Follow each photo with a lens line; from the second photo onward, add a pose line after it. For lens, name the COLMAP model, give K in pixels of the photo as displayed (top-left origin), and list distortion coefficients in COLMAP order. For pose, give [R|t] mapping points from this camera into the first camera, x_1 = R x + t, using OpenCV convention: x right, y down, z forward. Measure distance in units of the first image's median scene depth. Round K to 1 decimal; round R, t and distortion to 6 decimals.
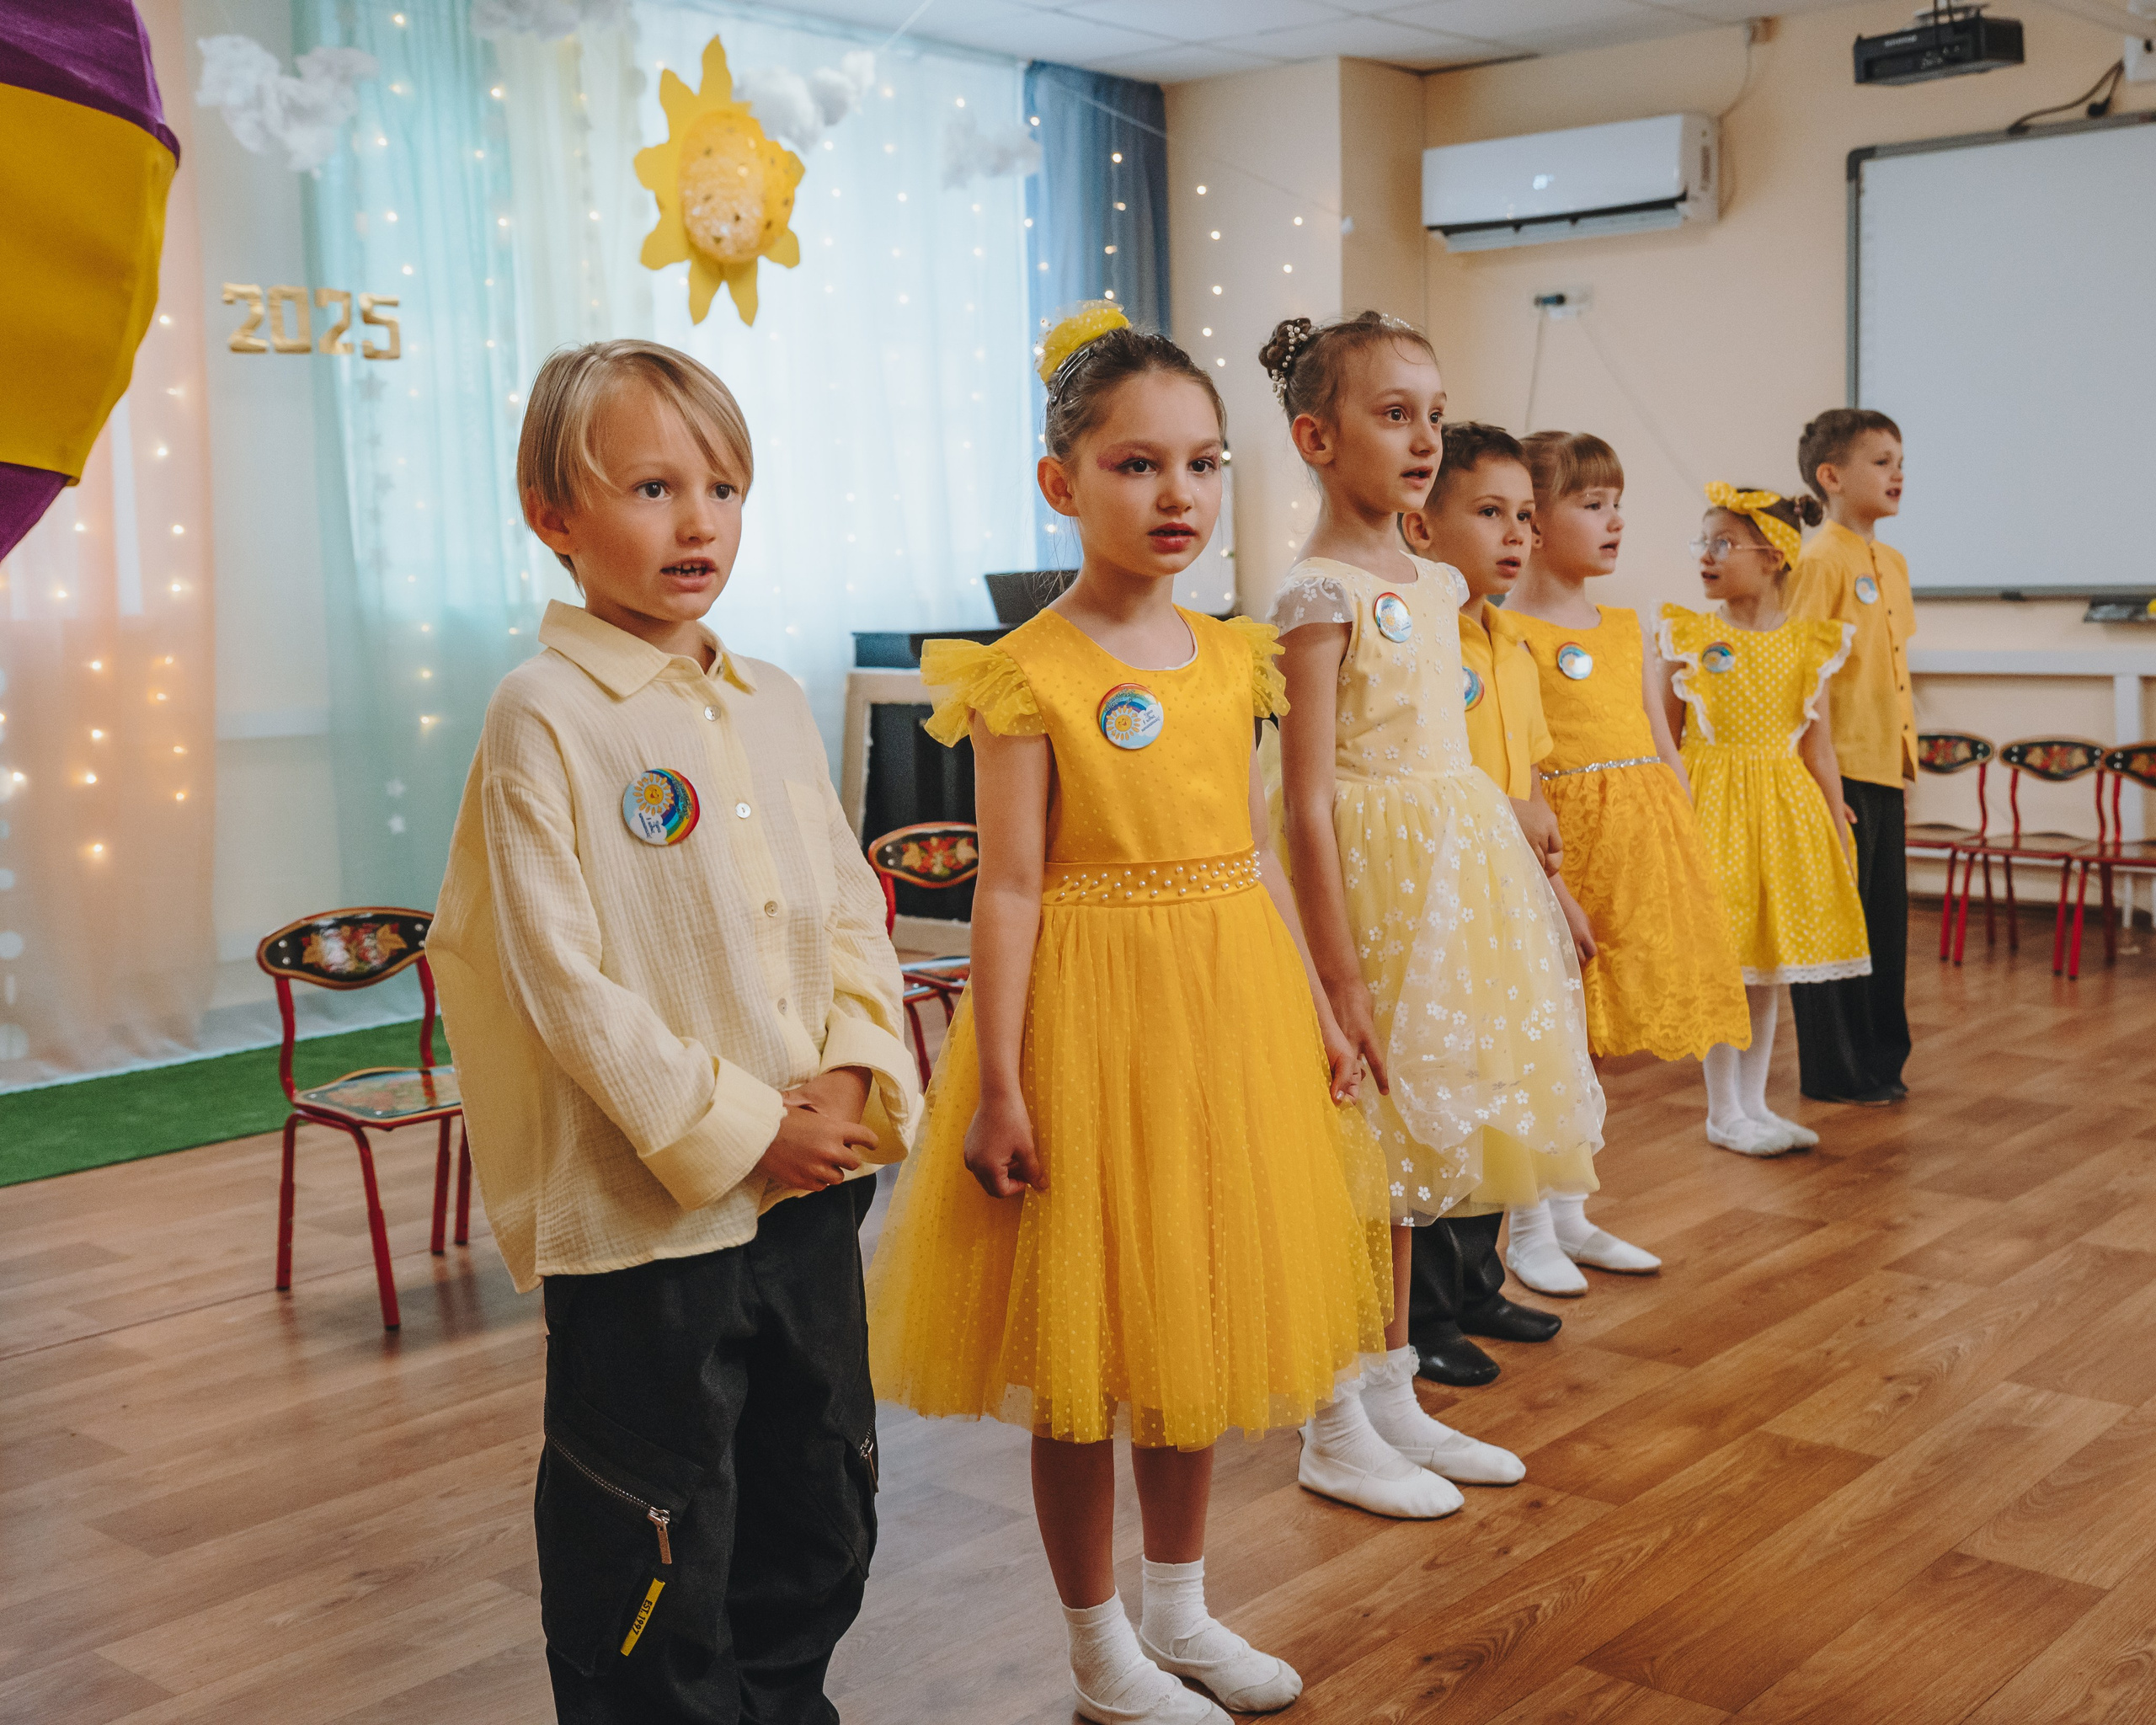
lens RADIAL K [[2516.4, 0, 1219.5], [0, 2516.4, 861.9], [0, 0, 1]] dist [-0.054260, 0.154809]
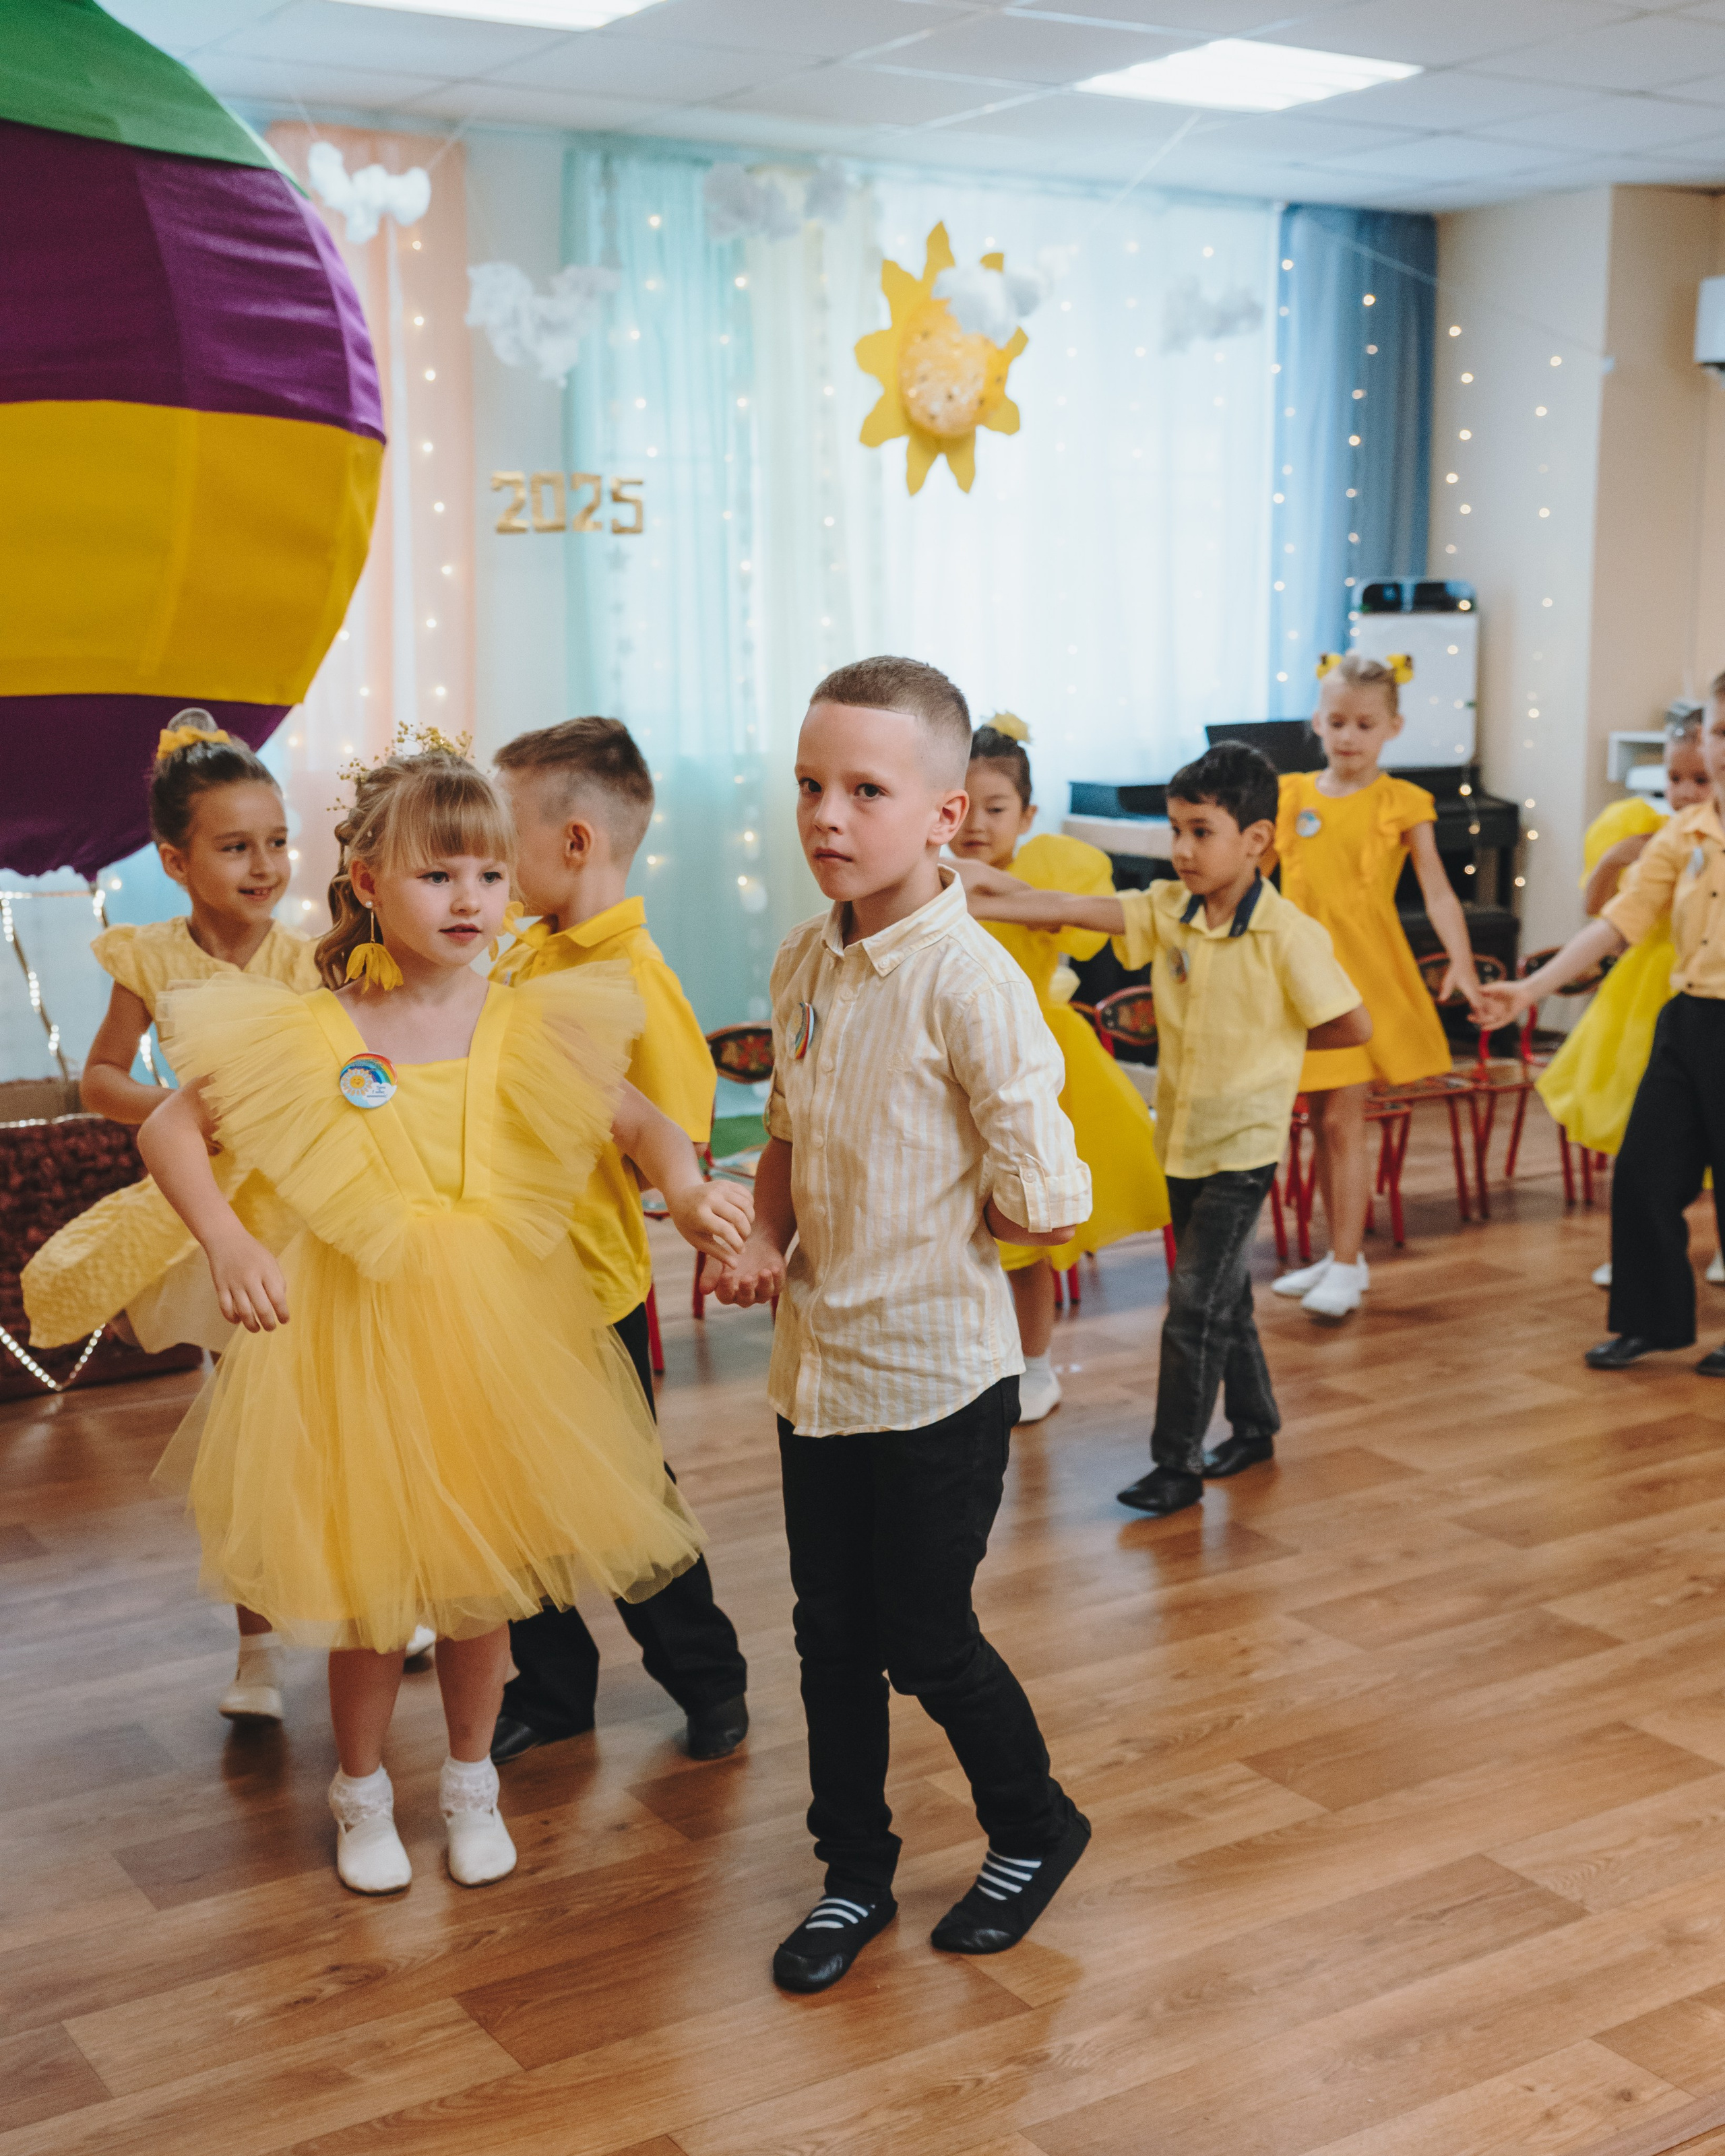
lens RADIAL K [[2743.0, 0, 854.8], [0, 2743.0, 1126.9], [0, 0, 1]] dist [-0.012749, 0.058289]
pose [[0.952030, 0.068814, -0.298166, 0.139347], [-0.047818, 0.995872, 0.077157, -0.037147], [0.302244, -0.059199, 0.951391, -0.138138]]
